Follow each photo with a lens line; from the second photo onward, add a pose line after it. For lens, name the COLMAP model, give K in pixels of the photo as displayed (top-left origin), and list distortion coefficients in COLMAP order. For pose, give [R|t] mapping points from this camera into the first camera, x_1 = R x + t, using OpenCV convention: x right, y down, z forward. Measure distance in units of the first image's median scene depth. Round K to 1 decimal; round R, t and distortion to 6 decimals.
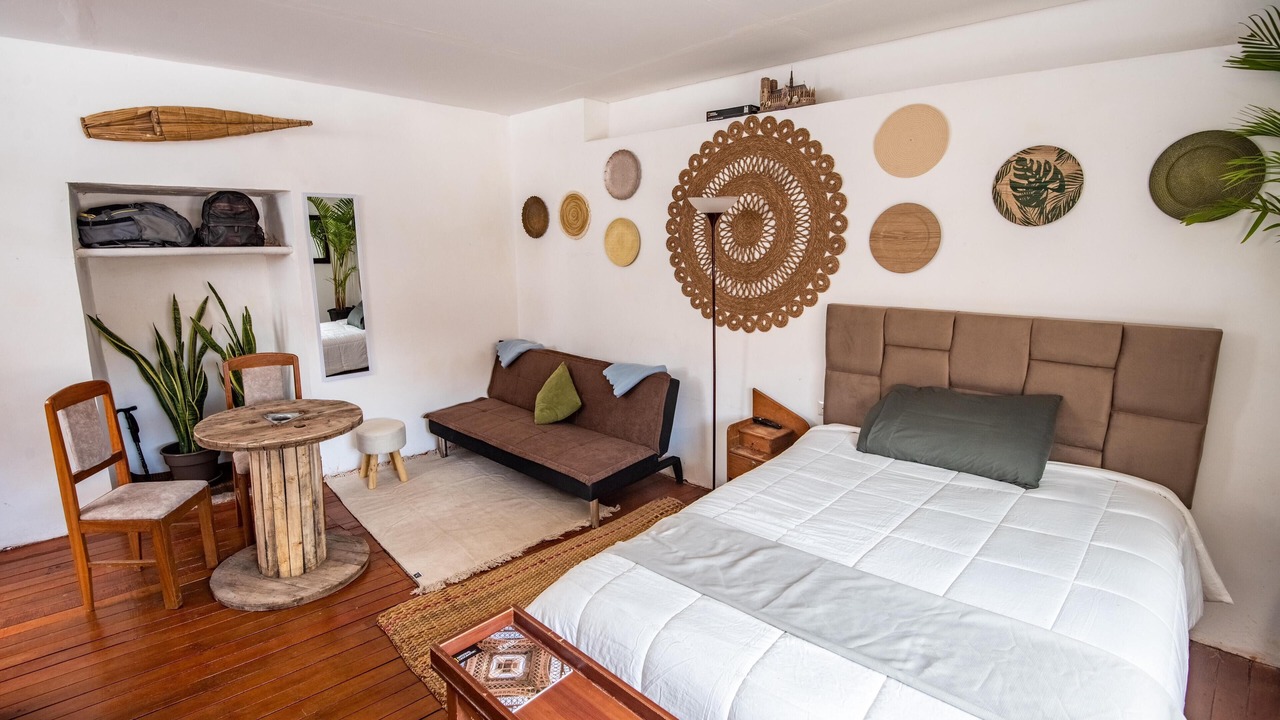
lens RADIAL K [[586.4, 0, 637.9], [0, 586.4, 356.0], [0, 0, 1]] dist [-0.028108, -0.005274]
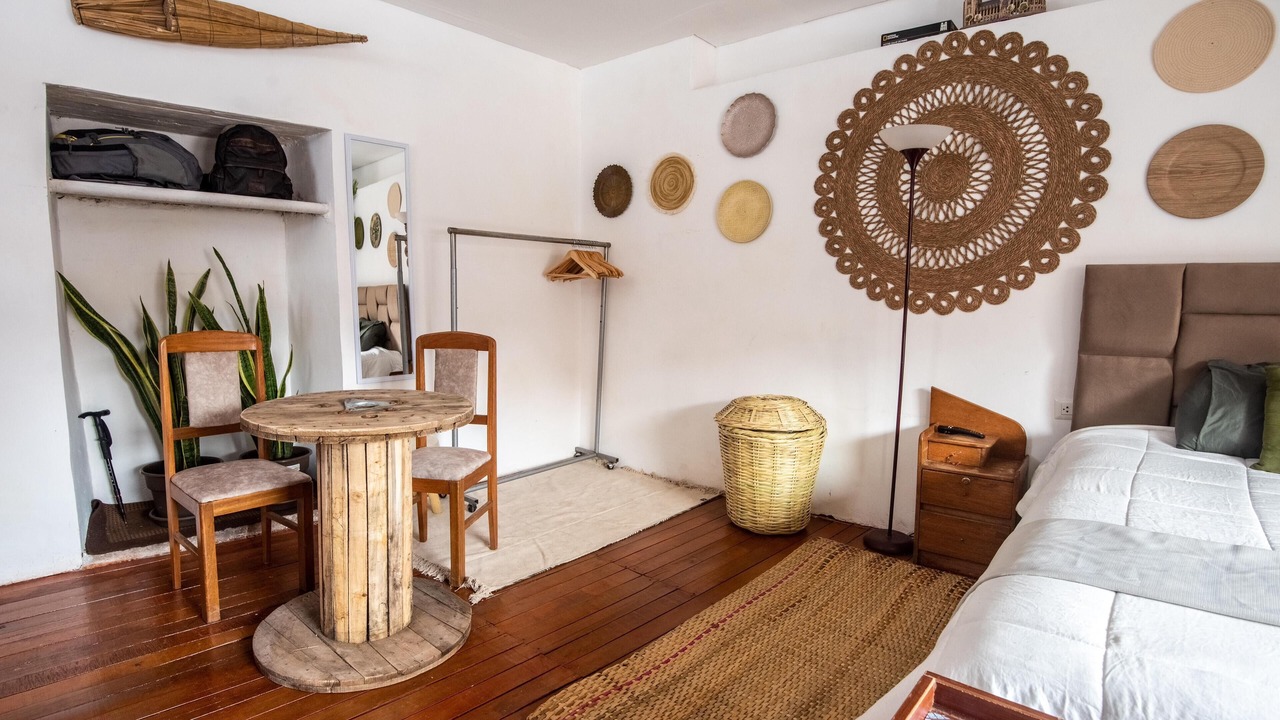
lens RADIAL K [[622.7, 0, 607.9], [0, 622.7, 381.4], [0, 0, 1]] dist [-0.030011, -0.010669]
pose [[0.999803, 0.009181, 0.017577, -0.278906], [-0.008267, 0.998644, -0.051404, 0.098132], [-0.018025, 0.051249, 0.998523, 0.227892]]
